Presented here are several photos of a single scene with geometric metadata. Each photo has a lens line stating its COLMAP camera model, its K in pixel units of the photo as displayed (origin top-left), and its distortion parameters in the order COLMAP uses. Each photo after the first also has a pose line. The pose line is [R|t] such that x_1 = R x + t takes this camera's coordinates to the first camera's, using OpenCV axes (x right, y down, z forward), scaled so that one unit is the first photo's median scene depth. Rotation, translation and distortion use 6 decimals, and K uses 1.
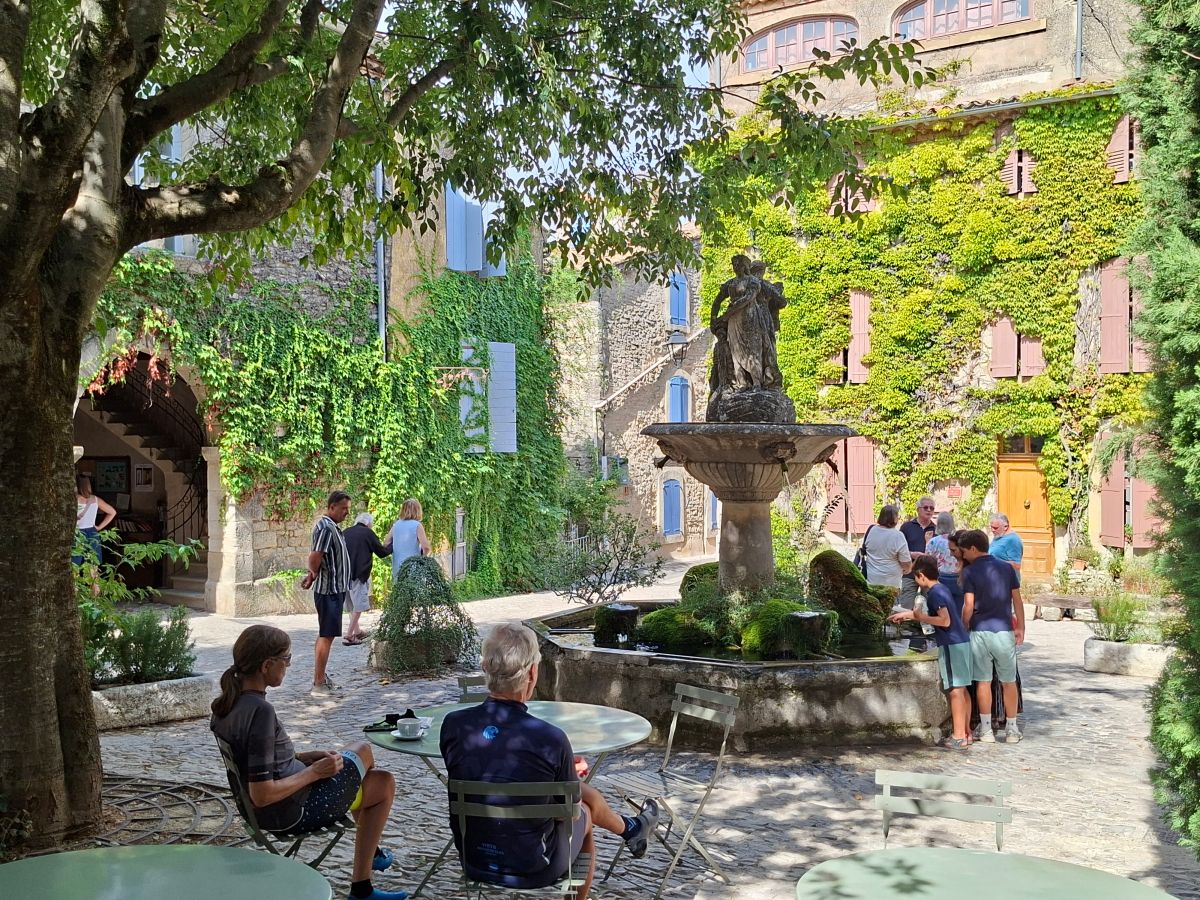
lens RADIAL K [[1167.8, 0, 596.0], [0, 1167.8, 456.4], [0, 0, 1]] dist [0.002902, 0.000000]
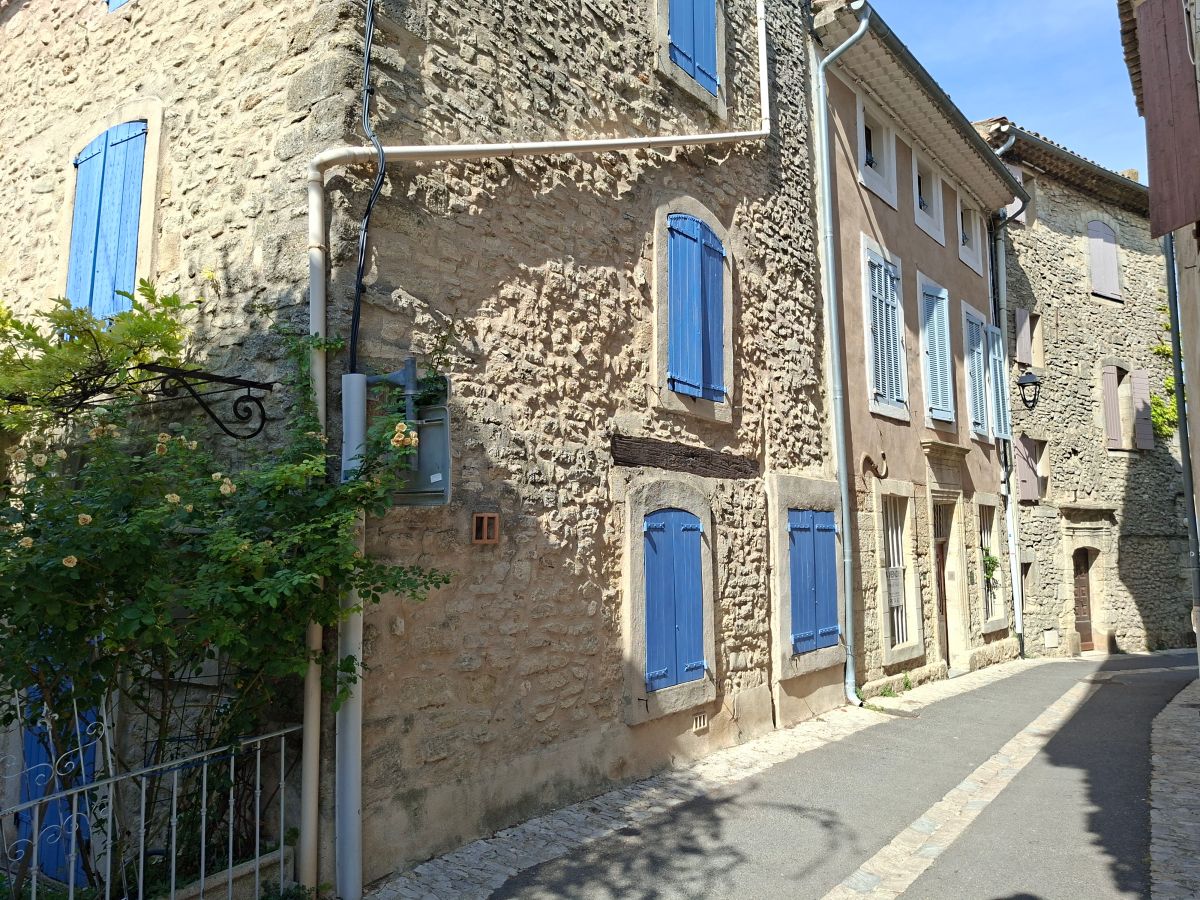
lens RADIAL K [[828.8, 0, 599.3], [0, 828.8, 453.1], [0, 0, 1]] dist [0.092342, -0.101883]
pose [[0.997389, -0.004411, -0.072078, 0.059874], [-0.003654, 0.993771, -0.111378, 0.029939], [0.072121, 0.111350, 0.991161, 0.755501]]
